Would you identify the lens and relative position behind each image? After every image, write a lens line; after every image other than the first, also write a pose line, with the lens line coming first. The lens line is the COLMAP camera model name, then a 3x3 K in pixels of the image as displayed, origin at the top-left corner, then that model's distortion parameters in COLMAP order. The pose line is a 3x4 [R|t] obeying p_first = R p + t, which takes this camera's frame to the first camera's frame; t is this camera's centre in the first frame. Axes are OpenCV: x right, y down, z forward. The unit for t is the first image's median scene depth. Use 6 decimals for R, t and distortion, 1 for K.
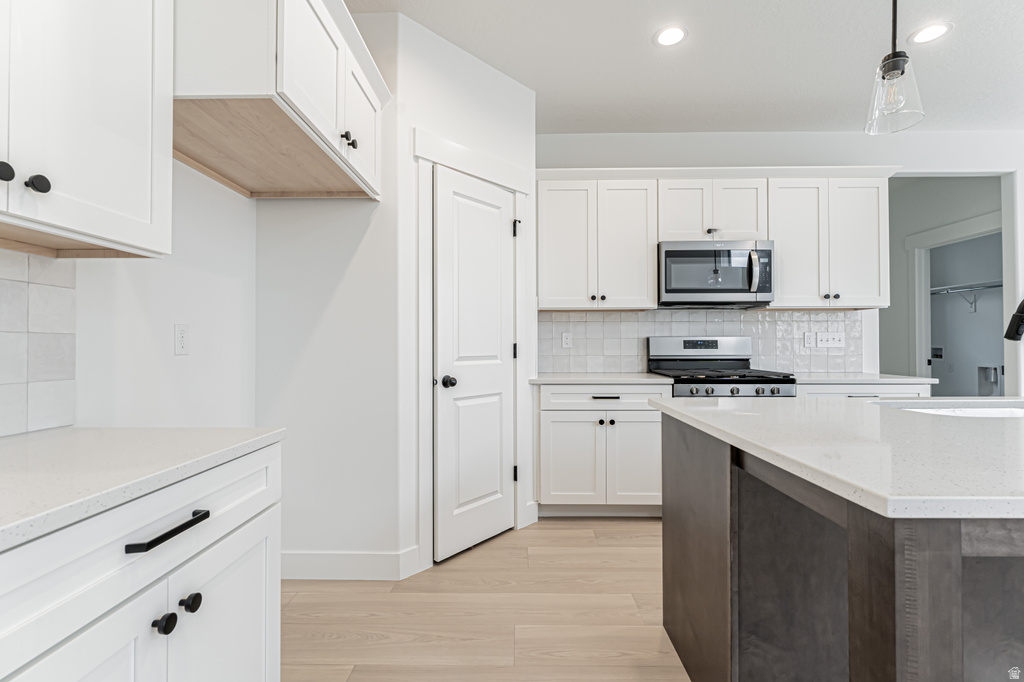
lens RADIAL K [[464.5, 0, 512.0], [0, 464.5, 341.0], [0, 0, 1]] dist [-0.000531, -0.000448]
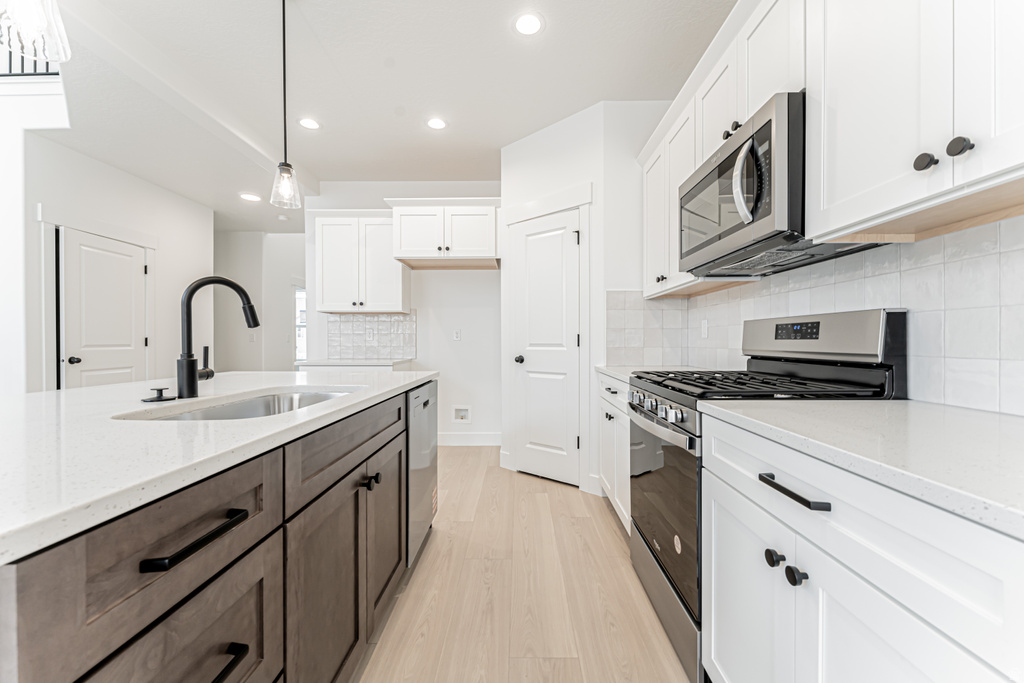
lens RADIAL K [[410.1, 0, 512.0], [0, 410.1, 341.5], [0, 0, 1]] dist [0.000848, 0.000139]
pose [[-0.000343, 0.004935, -0.999988, 0.946919], [0.009743, 0.999940, 0.004932, 0.015147], [0.999952, -0.009742, -0.000392, 0.738174]]
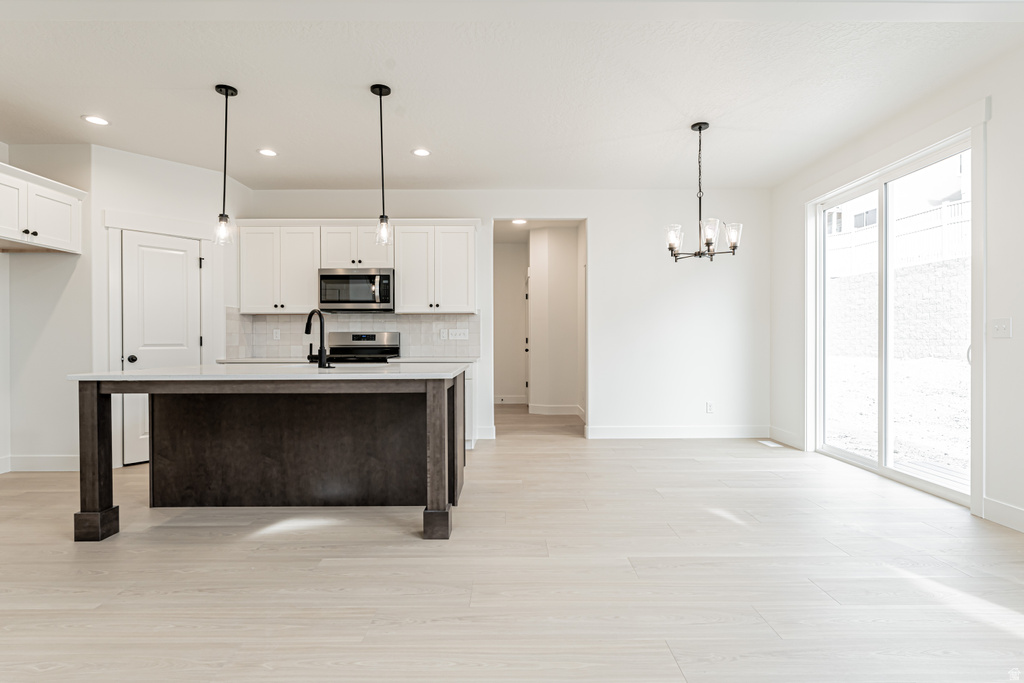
lens RADIAL K [[515.4, 0, 512.0], [0, 515.4, 341.5], [0, 0, 1]] dist [0.001008, -0.000430]
pose [[0.999718, 0.000330, 0.023733, 0.906140], [-0.000580, 0.999944, 0.010546, 0.003003], [-0.023728, -0.010557, 0.999663, -0.685026]]
